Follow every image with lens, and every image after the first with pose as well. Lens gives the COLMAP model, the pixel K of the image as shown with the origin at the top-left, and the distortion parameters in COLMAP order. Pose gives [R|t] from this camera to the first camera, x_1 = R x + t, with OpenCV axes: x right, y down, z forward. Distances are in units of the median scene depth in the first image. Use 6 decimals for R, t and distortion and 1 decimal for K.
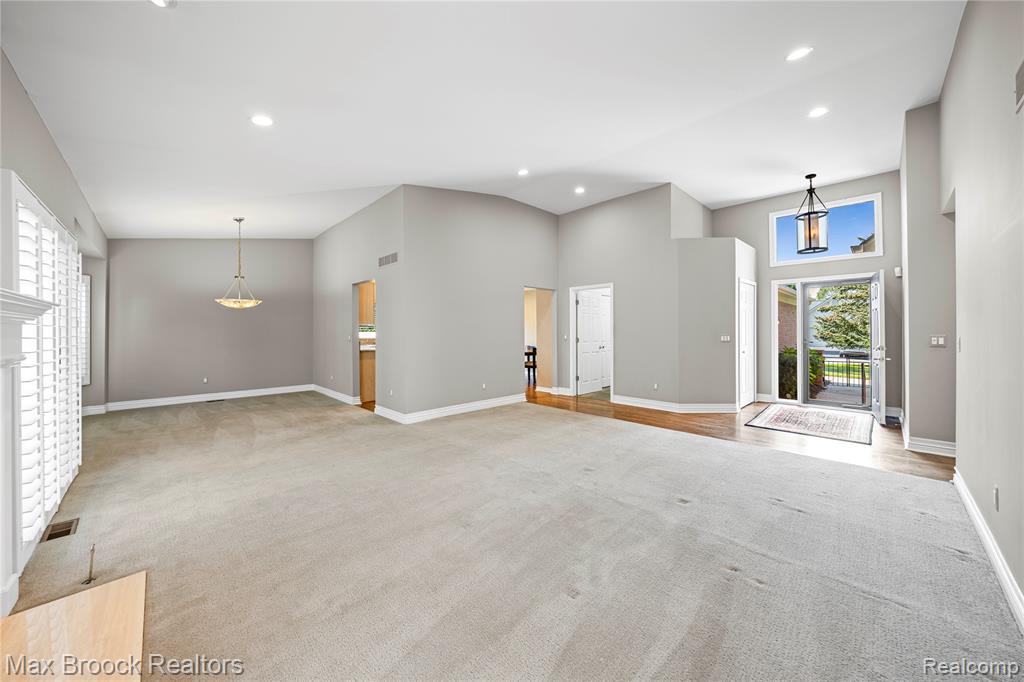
lens RADIAL K [[367.7, 0, 510.1], [0, 367.7, 335.3], [0, 0, 1]] dist [-0.000318, -0.000191]
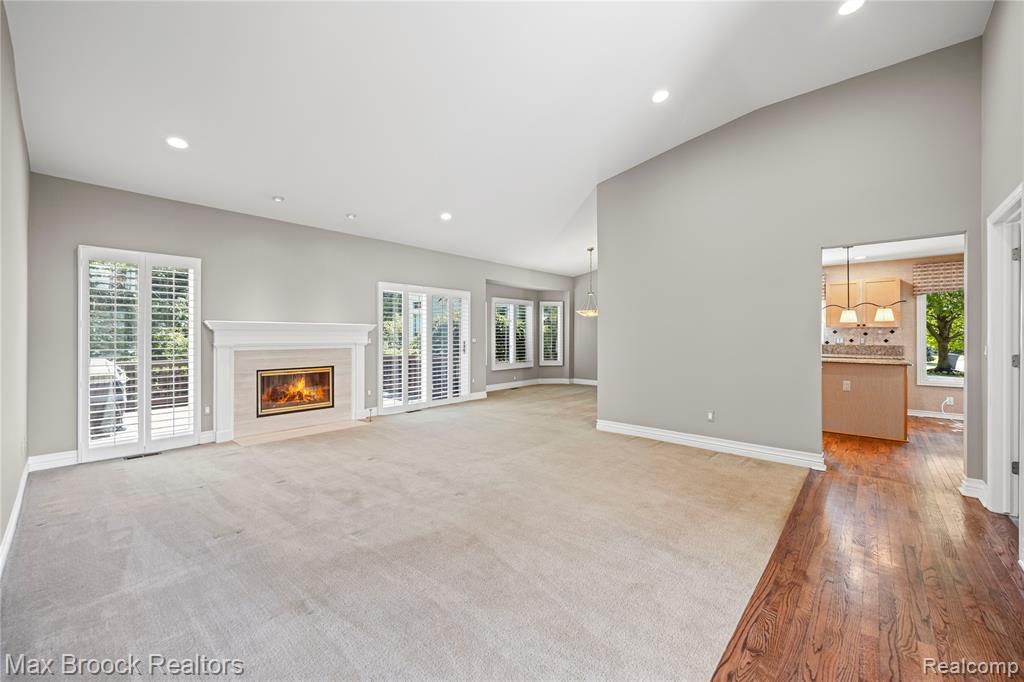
lens RADIAL K [[401.9, 0, 514.2], [0, 401.9, 334.8], [0, 0, 1]] dist [-0.001153, -0.000226]
pose [[0.071505, 0.001788, -0.997439, 0.656309], [-0.013237, 0.999912, 0.000844, -0.006704], [0.997352, 0.013143, 0.071522, 0.602637]]
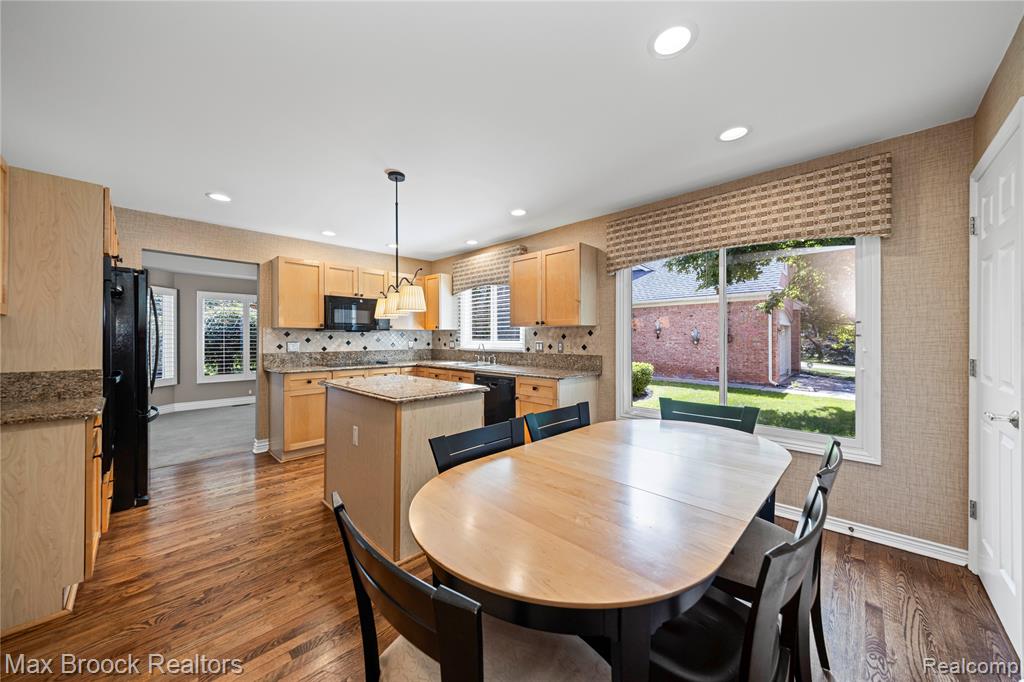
lens RADIAL K [[358.1, 0, 515.0], [0, 358.1, 338.3], [0, 0, 1]] dist [0.010114, -0.000038]
pose [[0.036227, 0.002839, -0.999340, 0.245858], [-0.011794, 0.999928, 0.002414, -0.018576], [0.999274, 0.011699, 0.036257, 1.559023]]
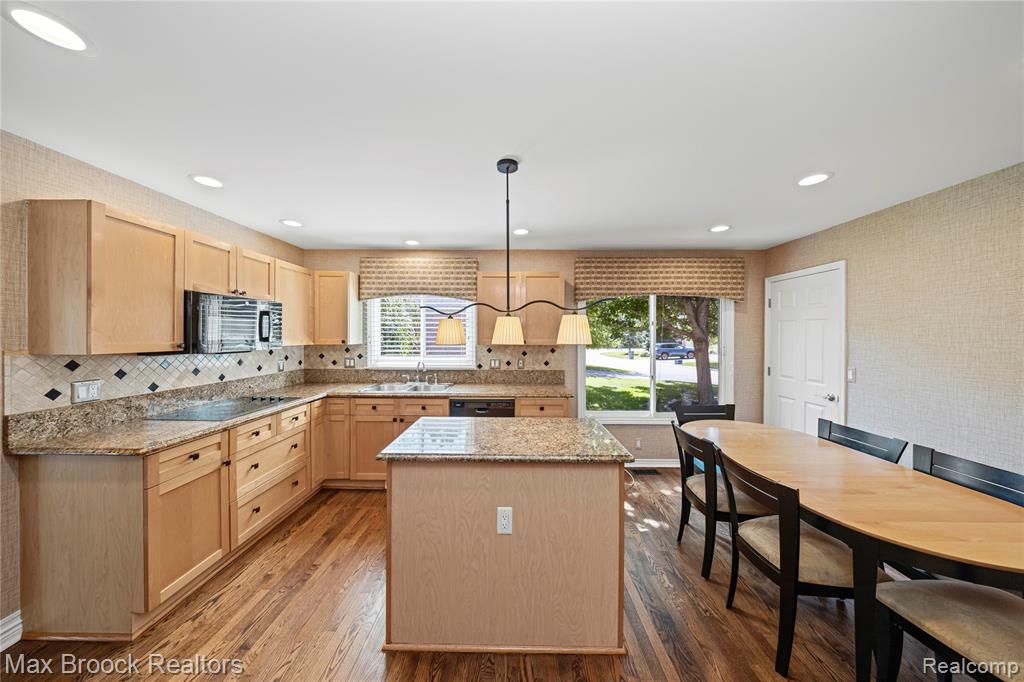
lens RADIAL K [[323.7, 0, 512.9], [0, 323.7, 337.1], [0, 0, 1]] dist [-0.003983, -0.000078]
pose [[0.716005, 0.008124, -0.698048, 0.018651], [-0.014624, 0.999887, -0.003364, -0.050747], [0.697942, 0.012617, 0.716043, 1.207709]]
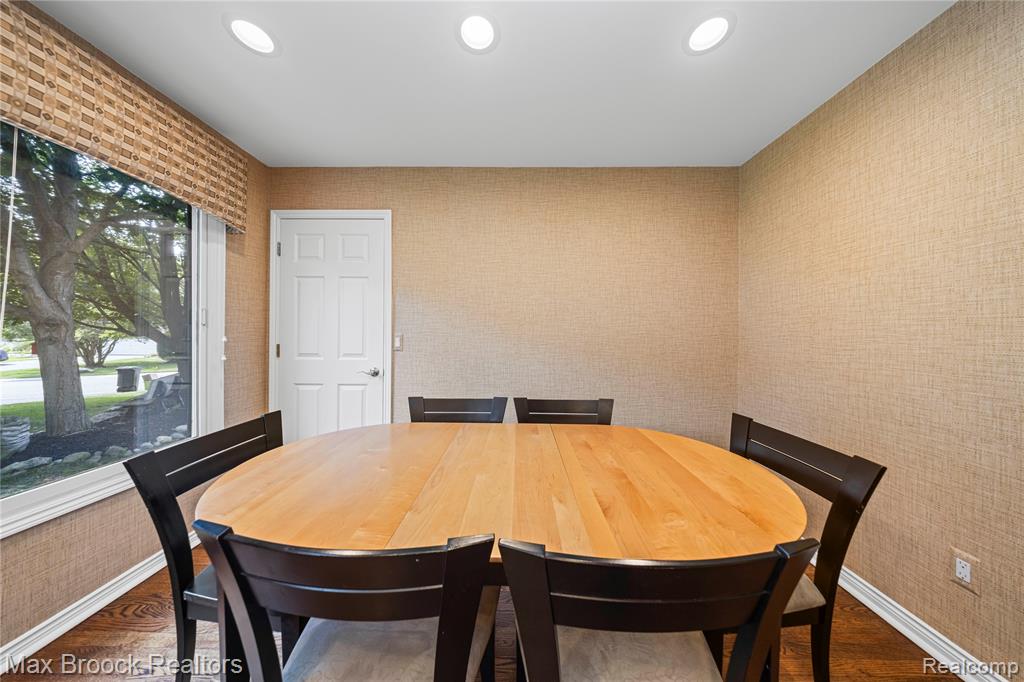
lens RADIAL K [[304.1, 0, 515.8], [0, 304.1, 336.7], [0, 0, 1]] dist [-0.000172, -0.000023]
pose [[0.706947, 0.002523, 0.707262, -0.121440], [0.002086, 0.999982, -0.005652, -0.009928], [-0.707263, 0.005471, 0.706929, 1.501275]]
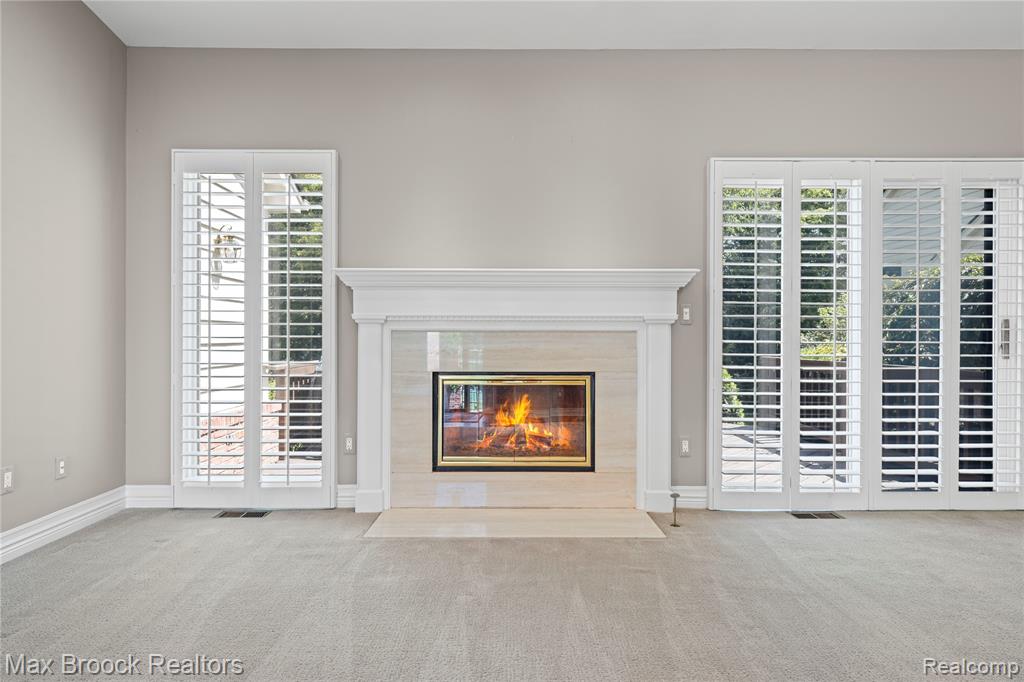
lens RADIAL K [[543.1, 0, 512.0], [0, 543.1, 341.0], [0, 0, 1]] dist [-0.014872, 0.000282]
pose [[-0.701143, 0.008601, -0.712969, 0.096901], [-0.009826, 0.999716, 0.021724, 0.032539], [0.712953, 0.022238, -0.700859, 0.559913]]
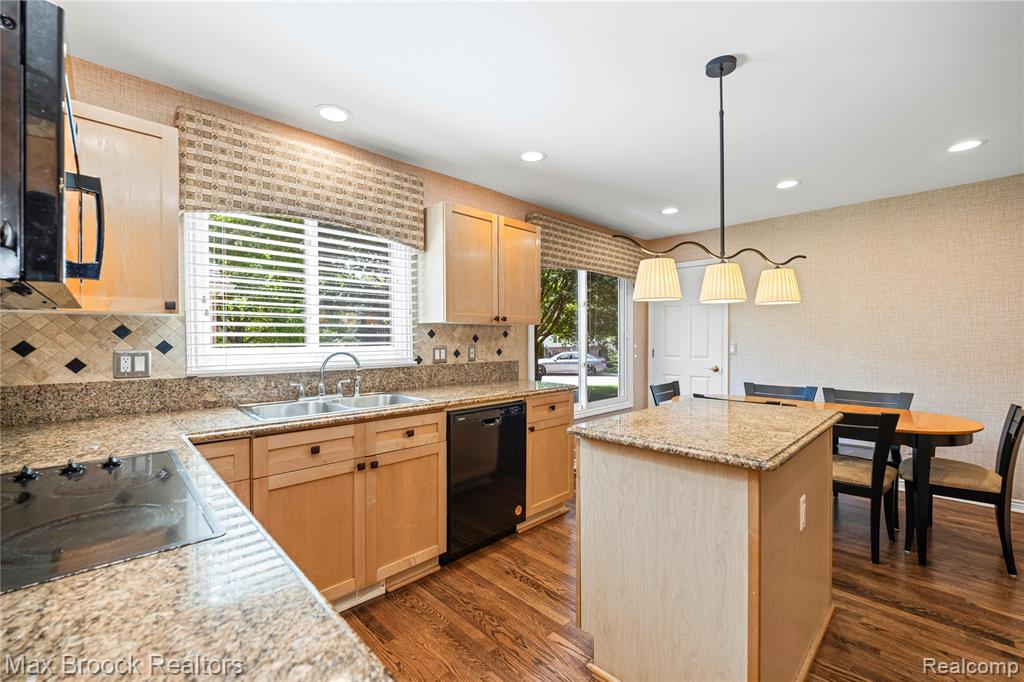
lens RADIAL K [[422.3, 0, 509.1], [0, 422.3, 343.3], [0, 0, 1]] dist [-0.009661, -0.000317]
pose [[0.999999, -0.000670, -0.001340, -0.356848], [0.000667, 0.999996, -0.002579, -0.013434], [0.001342, 0.002578, 0.999996, 1.119289]]
